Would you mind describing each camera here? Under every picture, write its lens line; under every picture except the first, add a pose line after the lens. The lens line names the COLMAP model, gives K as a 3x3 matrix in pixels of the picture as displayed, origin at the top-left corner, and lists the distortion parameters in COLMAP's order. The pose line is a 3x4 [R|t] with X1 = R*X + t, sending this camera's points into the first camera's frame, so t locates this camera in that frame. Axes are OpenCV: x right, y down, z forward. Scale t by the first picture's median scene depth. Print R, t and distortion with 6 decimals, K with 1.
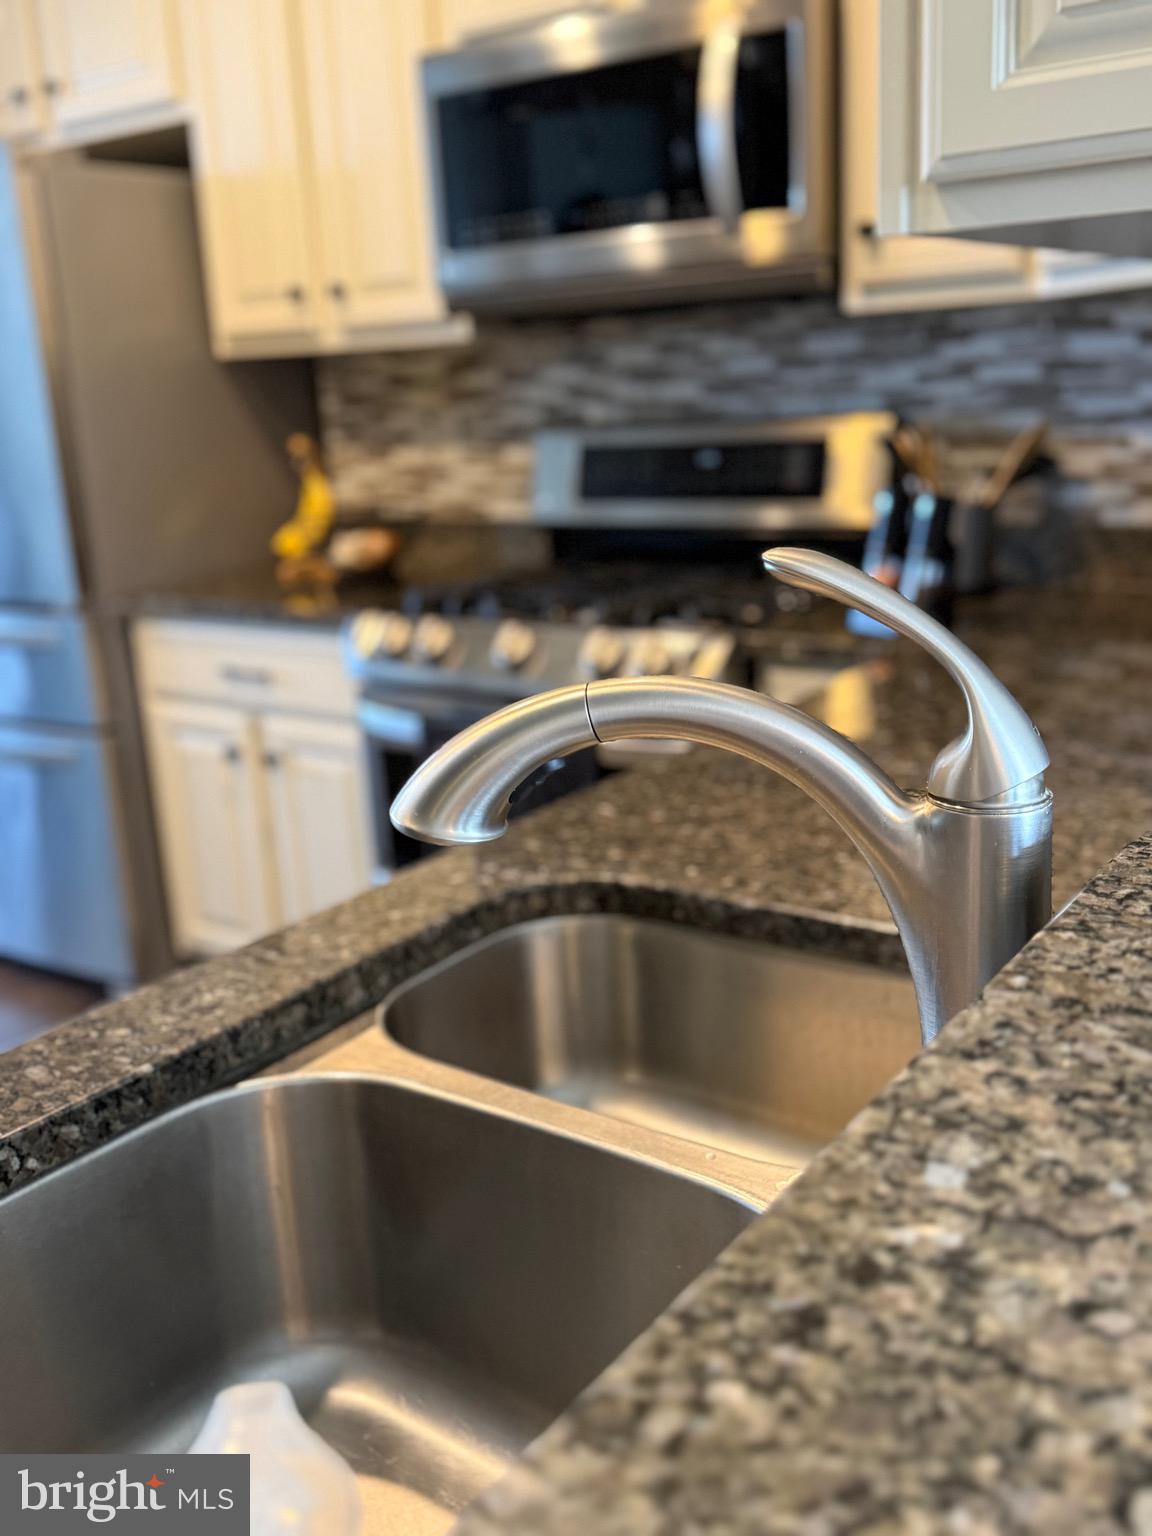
lens RADIAL K [[1401.8, 0, 576.0], [0, 1401.8, 768.0], [0, 0, 1]] dist [0.007493, 0.001440]
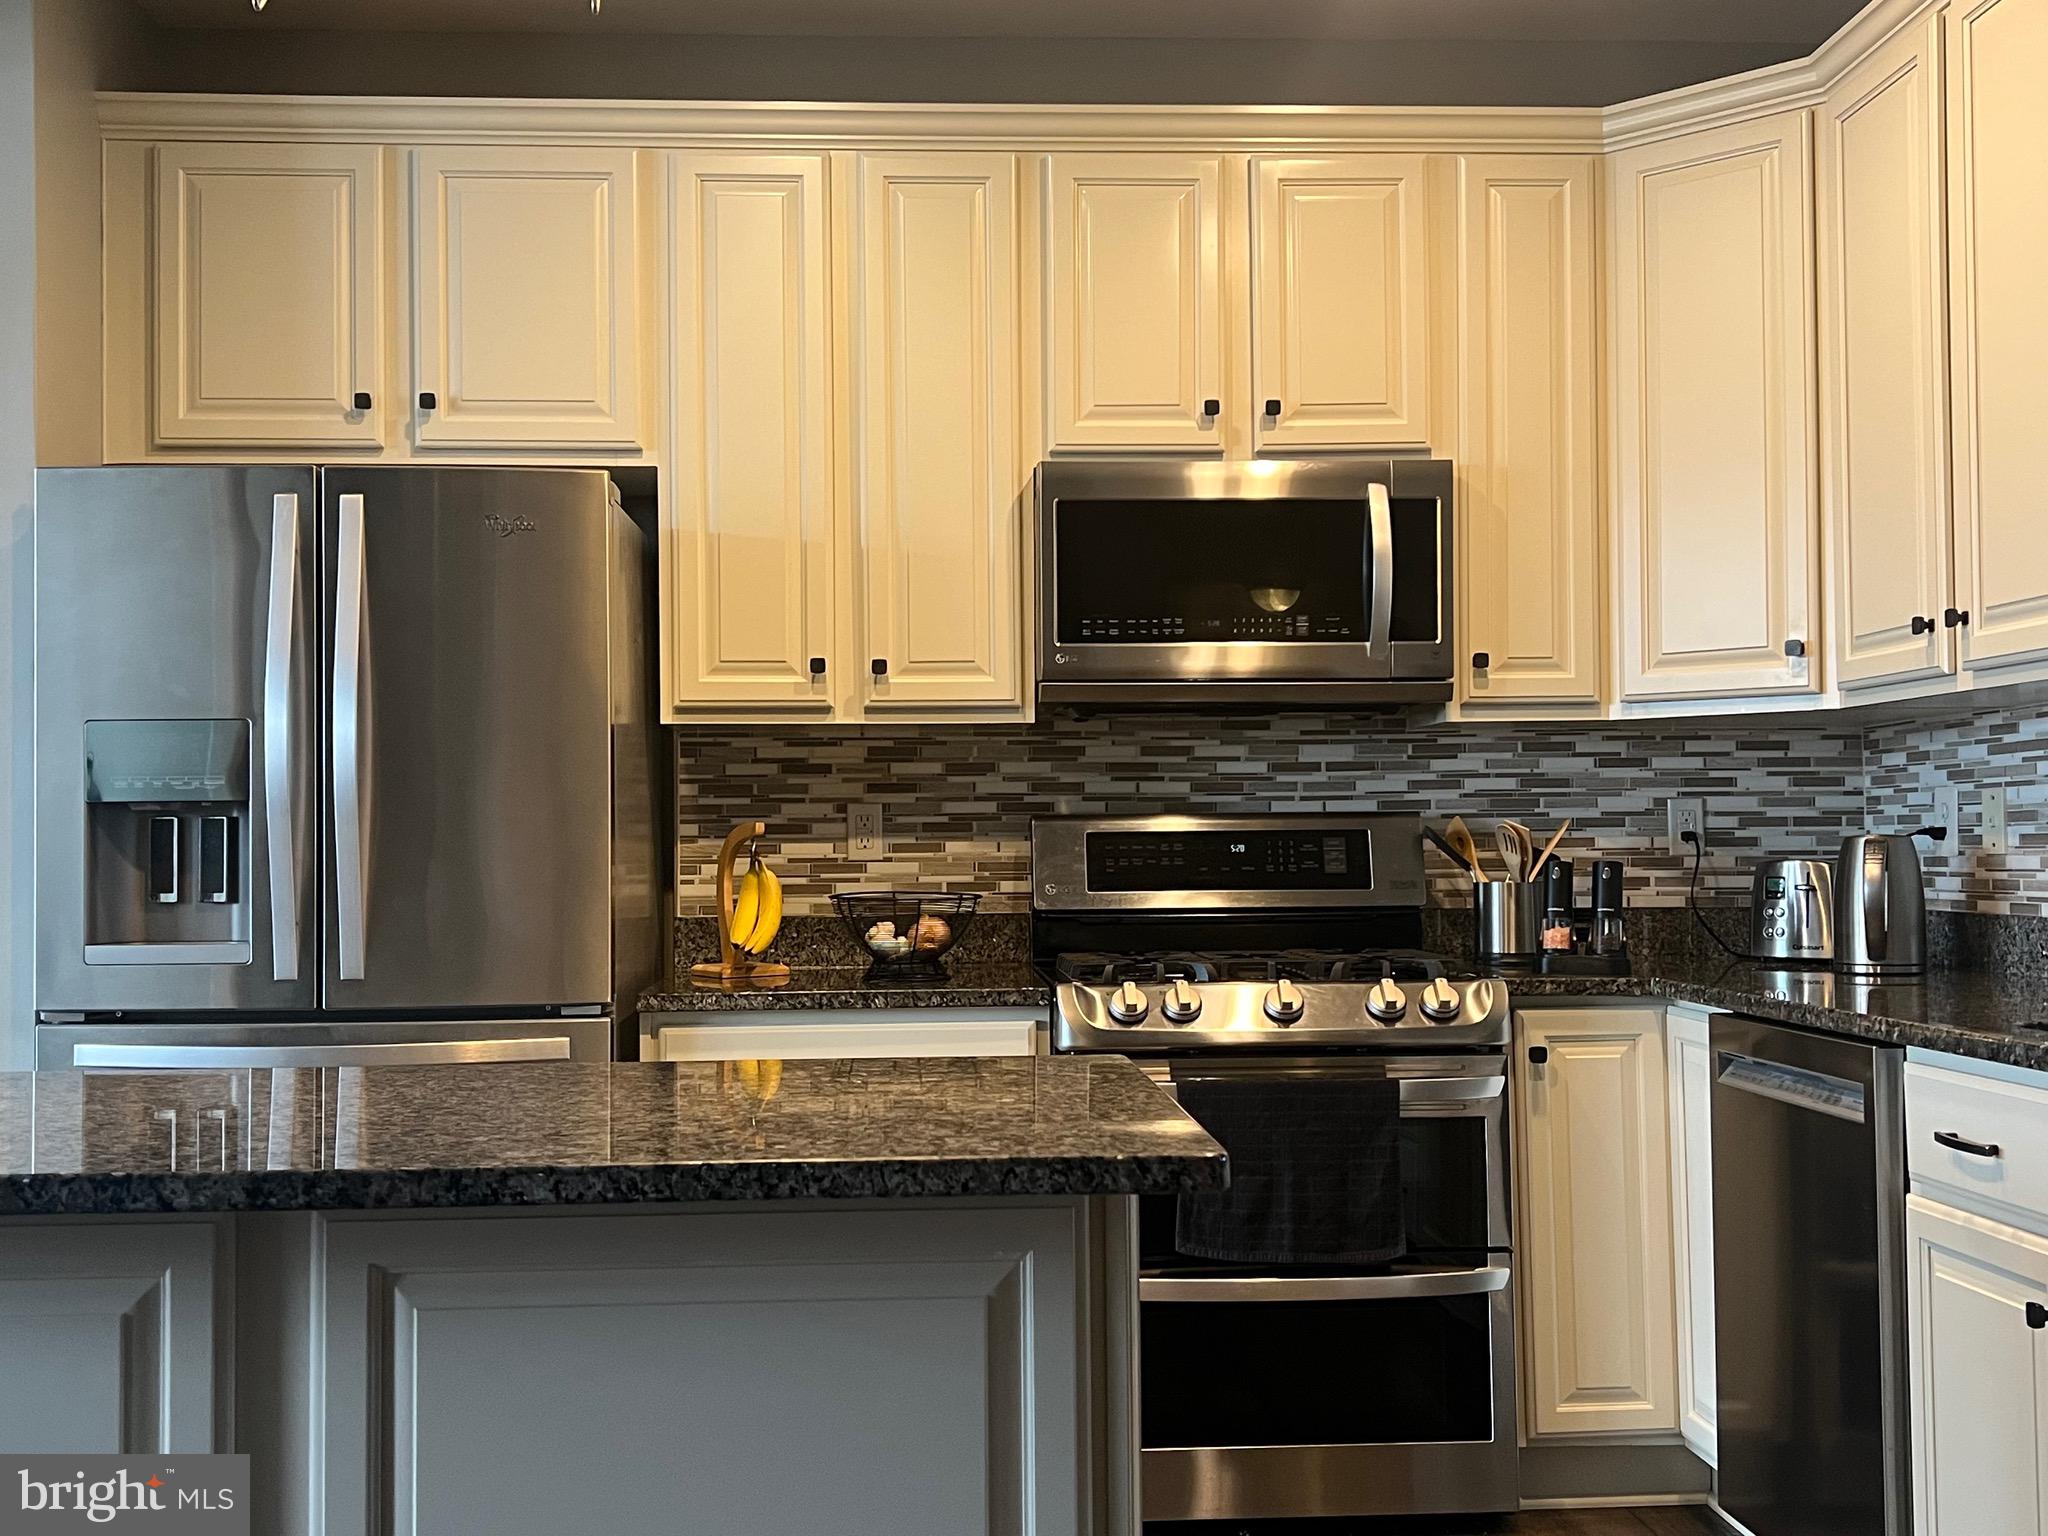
lens RADIAL K [[2302.9, 0, 1024.0], [0, 2302.9, 768.0], [0, 0, 1]] dist [0.173633, -0.004805]
pose [[0.791631, 0.061418, 0.607905, -1.048781], [0.131176, 0.954651, -0.267272, 0.152920], [-0.596752, 0.291323, 0.747675, -0.194688]]
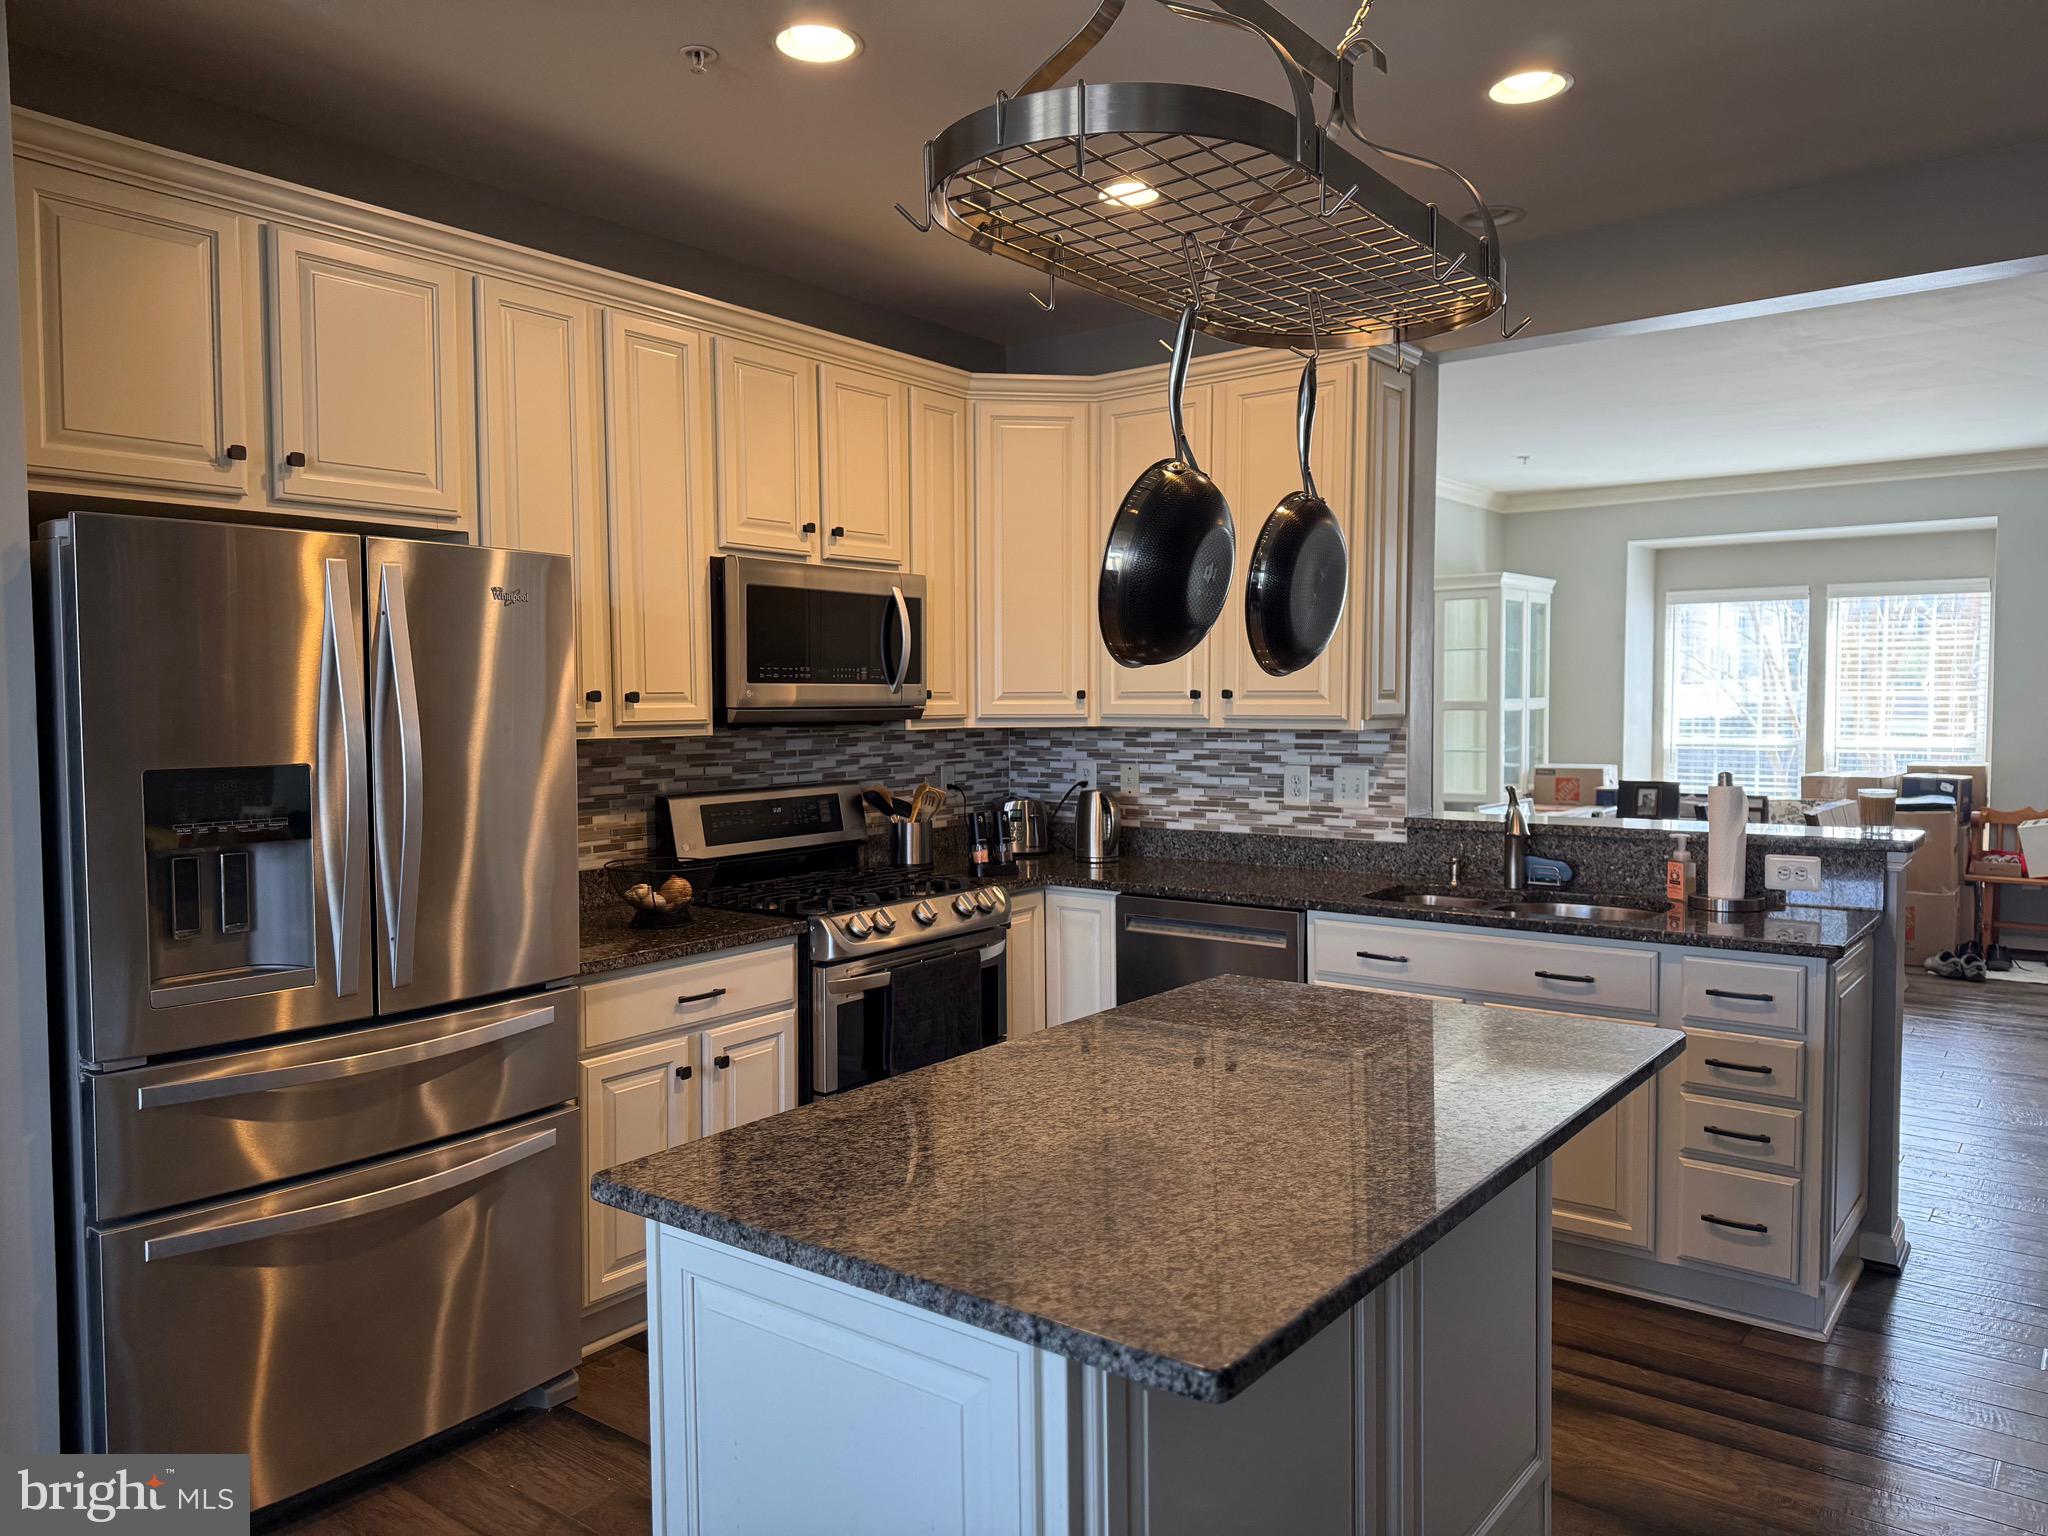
lens RADIAL K [[1459.1, 0, 1024.0], [0, 1459.1, 768.0], [0, 0, 1]] dist [0.097298, -0.000482]
pose [[0.048284, -0.003458, 0.998828, -1.520308], [0.263719, 0.964554, -0.009409, -0.175734], [-0.963390, 0.263864, 0.047484, 0.625777]]
